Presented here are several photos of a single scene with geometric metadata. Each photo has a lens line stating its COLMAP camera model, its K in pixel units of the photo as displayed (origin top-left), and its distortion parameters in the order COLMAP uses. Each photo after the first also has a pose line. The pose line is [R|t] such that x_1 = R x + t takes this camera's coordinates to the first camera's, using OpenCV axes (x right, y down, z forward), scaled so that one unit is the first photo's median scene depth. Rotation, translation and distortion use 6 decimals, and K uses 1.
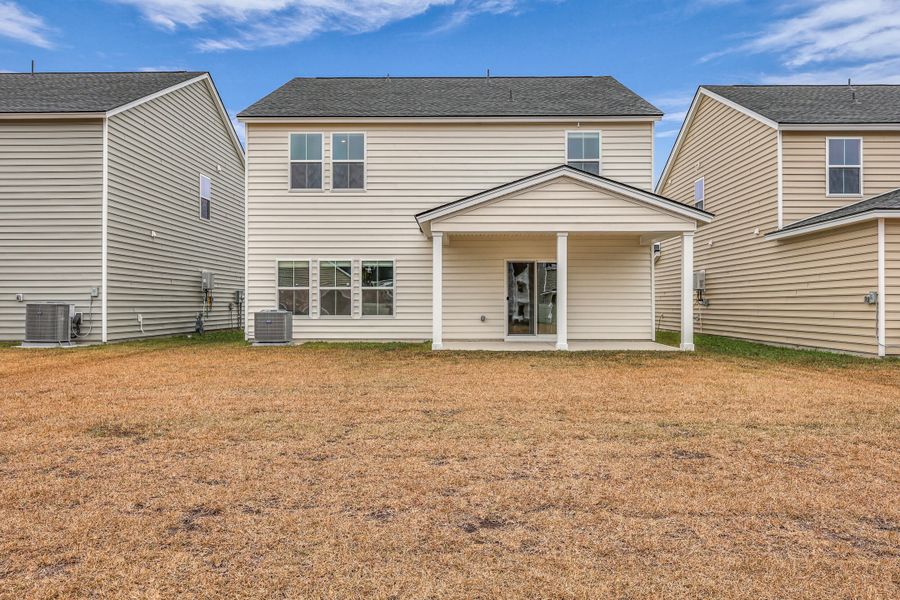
lens RADIAL K [[662.2, 0, 450.0], [0, 662.2, 300.0], [0, 0, 1]] dist [-0.000314, -0.003835]
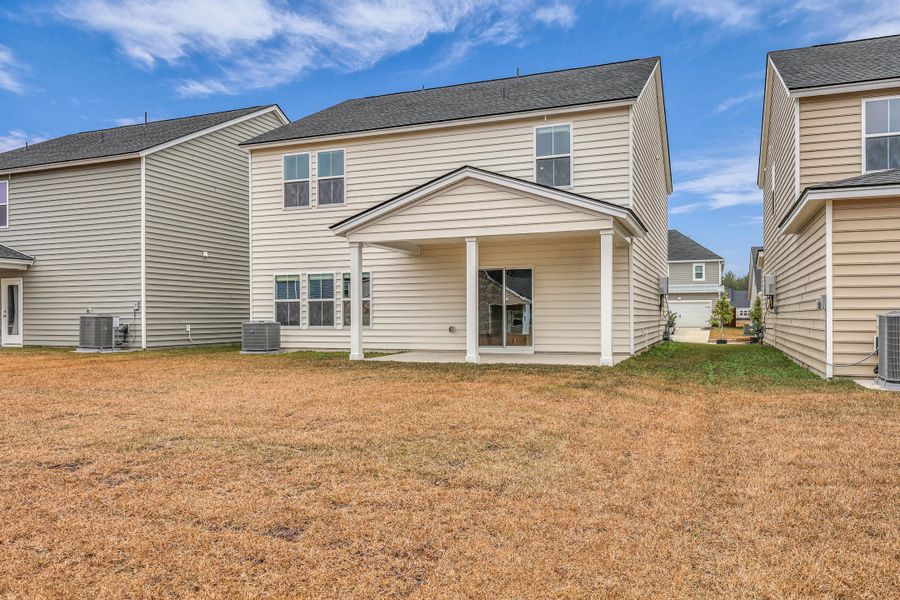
lens RADIAL K [[667.4, 0, 452.4], [0, 667.4, 313.4], [0, 0, 1]] dist [0.002995, 0.000610]
pose [[0.936240, -0.006388, -0.351304, 0.392505], [0.007956, 0.999964, 0.003020, 0.001907], [0.351272, -0.005622, 0.936256, 0.084385]]
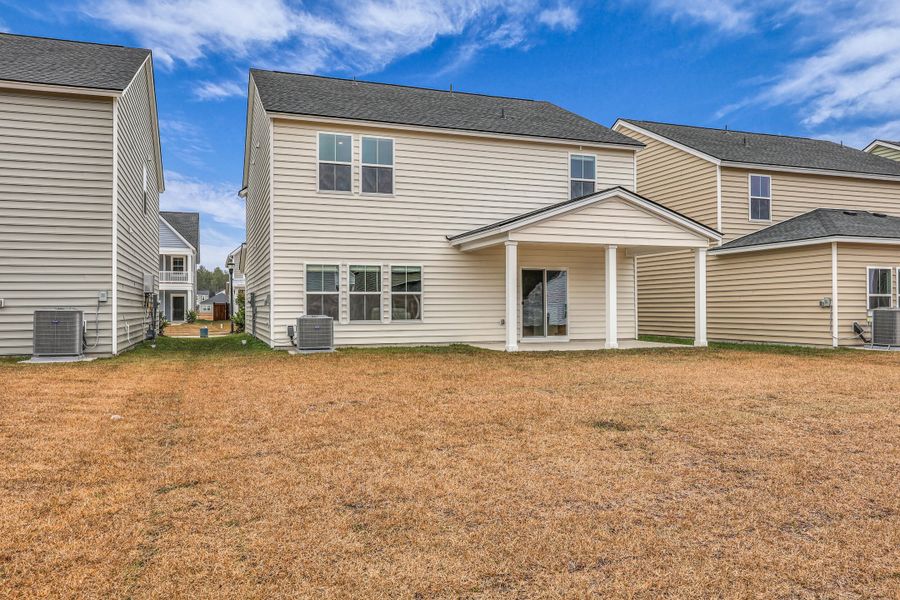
lens RADIAL K [[667.6, 0, 450.0], [0, 667.6, 300.0], [0, 0, 1]] dist [-0.000687, 0.002344]
pose [[0.935407, 0.000225, 0.353573, -0.407656], [0.001790, 0.999984, -0.005372, -0.001774], [-0.353568, 0.005658, 0.935392, 0.021652]]
